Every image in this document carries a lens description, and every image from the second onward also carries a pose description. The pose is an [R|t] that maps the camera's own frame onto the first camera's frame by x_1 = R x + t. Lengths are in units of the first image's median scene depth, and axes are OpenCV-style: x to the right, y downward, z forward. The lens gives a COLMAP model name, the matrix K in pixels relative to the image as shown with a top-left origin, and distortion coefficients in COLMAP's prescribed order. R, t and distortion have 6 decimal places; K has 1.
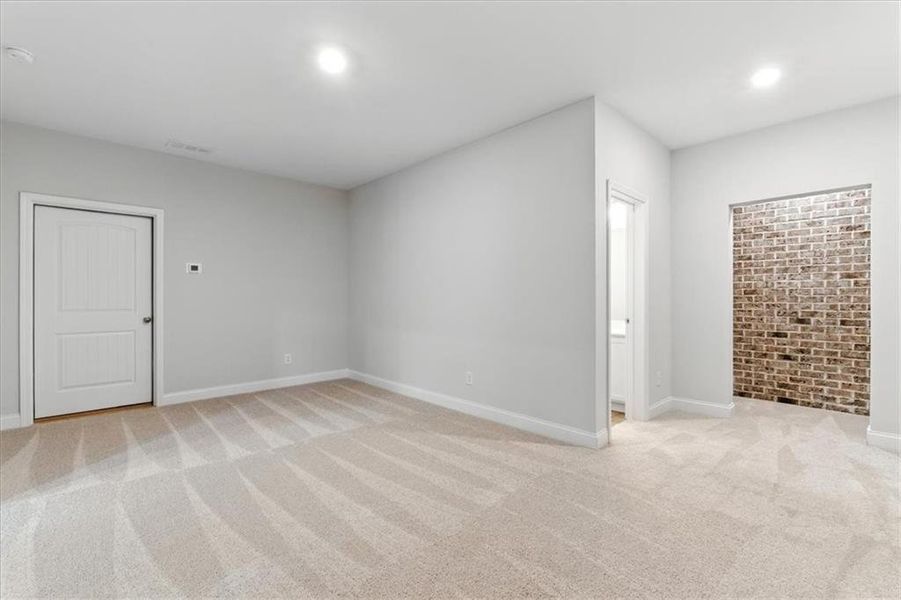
lens RADIAL K [[404.8, 0, 453.0], [0, 404.8, 298.3], [0, 0, 1]] dist [0.001882, 0.000593]
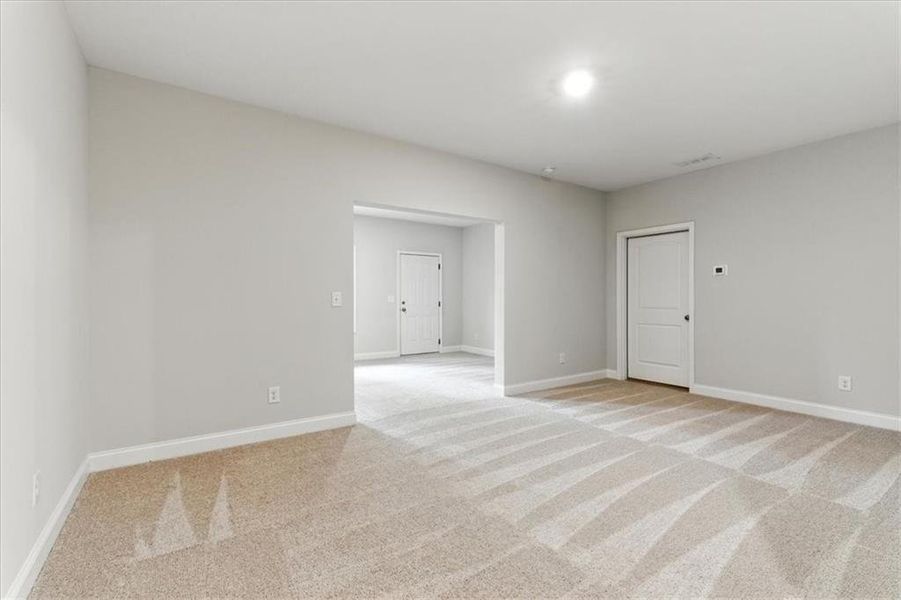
lens RADIAL K [[404.8, 0, 453.0], [0, 404.8, 298.3], [0, 0, 1]] dist [0.001882, 0.000593]
pose [[-0.153018, -0.001862, -0.988222, 0.599499], [-0.004099, 0.999991, -0.001249, 0.001835], [0.988215, 0.003859, -0.153024, 0.594200]]
